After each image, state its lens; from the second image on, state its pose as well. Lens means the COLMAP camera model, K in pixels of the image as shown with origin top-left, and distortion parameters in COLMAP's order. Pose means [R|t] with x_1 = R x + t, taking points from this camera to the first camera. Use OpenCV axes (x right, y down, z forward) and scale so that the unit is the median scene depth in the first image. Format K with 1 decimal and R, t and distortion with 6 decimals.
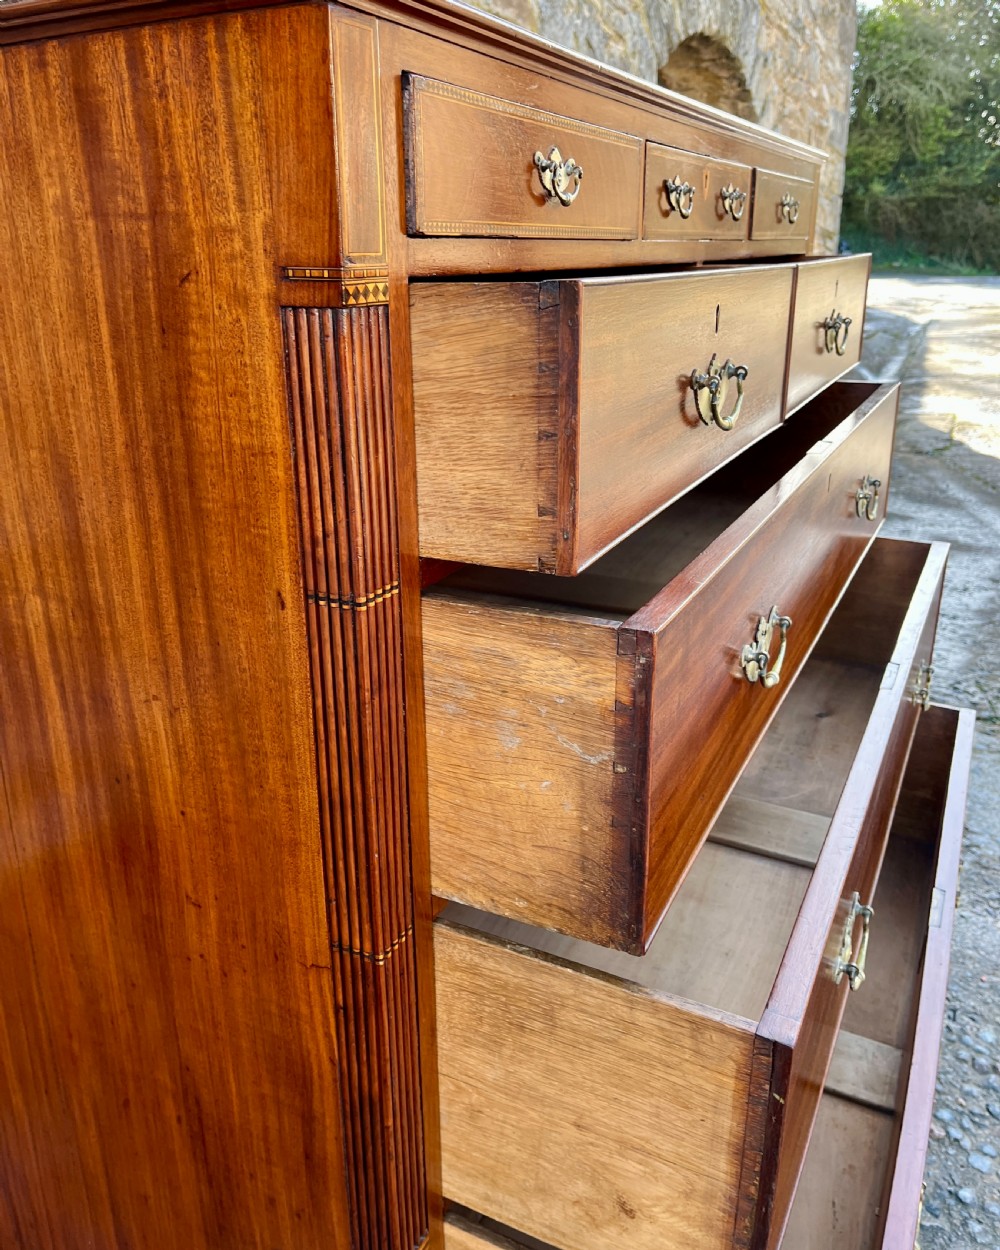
lens RADIAL K [[1037.5, 0, 498.5], [0, 1037.5, 577.3], [0, 0, 1]] dist [0.014911, -0.037333]
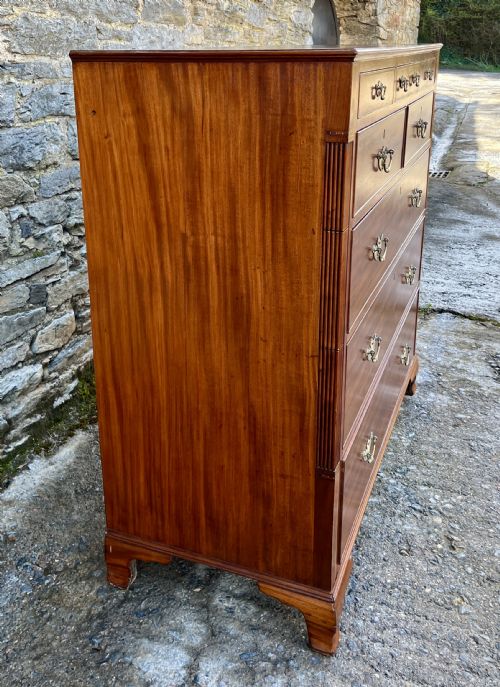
lens RADIAL K [[696.6, 0, 220.7], [0, 696.6, 260.1], [0, 0, 1]] dist [0.033767, 0.000000]
pose [[0.998454, -0.017714, 0.052681, -0.547388], [0.018625, 0.999685, -0.016845, 0.126503], [-0.052366, 0.017800, 0.998469, -1.015232]]
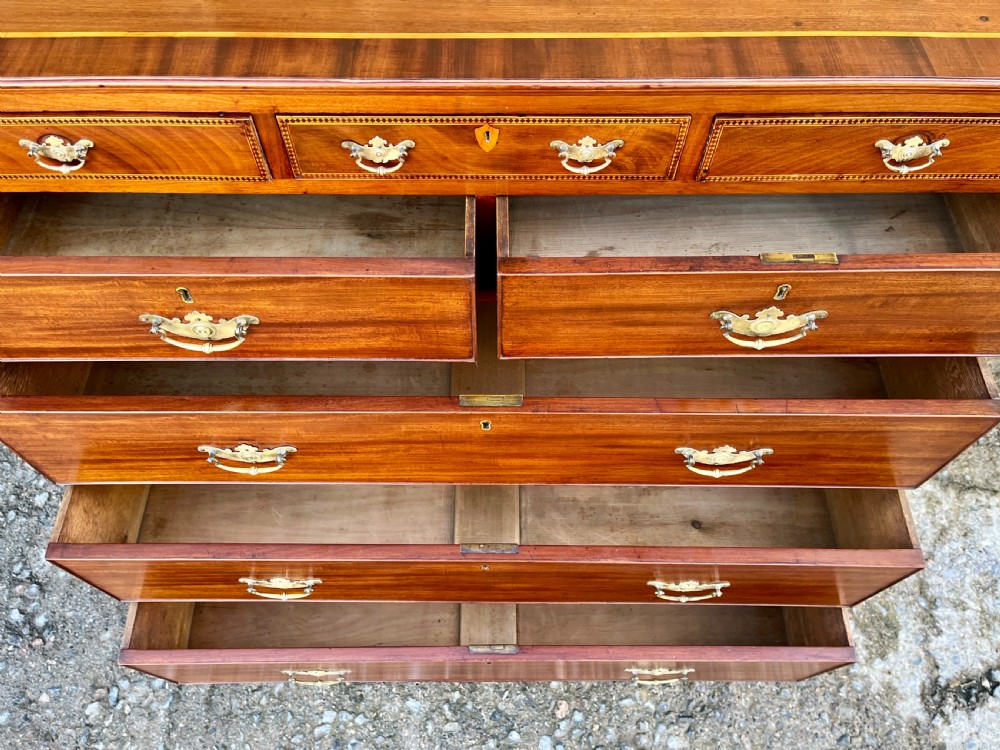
lens RADIAL K [[768.3, 0, 488.5], [0, 768.3, 365.5], [0, 0, 1]] dist [0.045936, -0.049762]
pose [[0.440212, 0.775696, -0.452228, 1.035432], [-0.282323, 0.597687, 0.750376, -1.213558], [0.852354, -0.202650, 0.482105, 0.989351]]
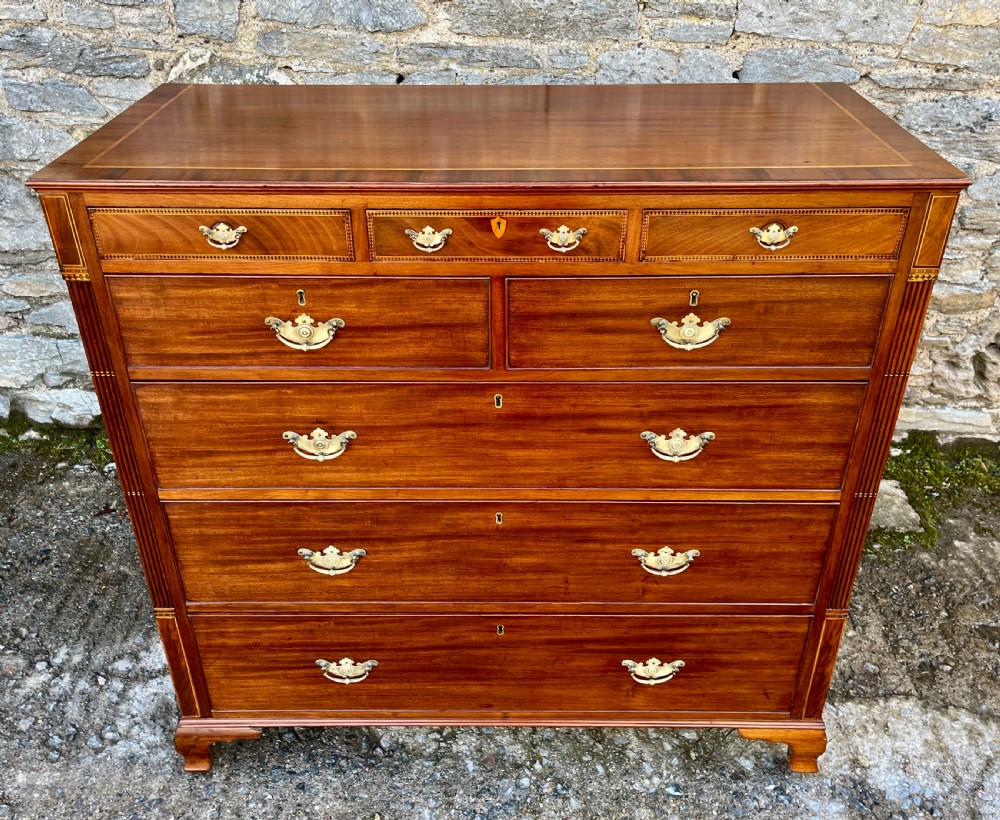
lens RADIAL K [[910.9, 0, 499.1], [0, 910.9, 381.5], [0, 0, 1]] dist [0.031366, 0.000000]
pose [[0.430470, 0.470398, -0.770338, 1.970037], [-0.283174, 0.880755, 0.379584, -1.051329], [0.857035, 0.054741, 0.512343, 0.582644]]
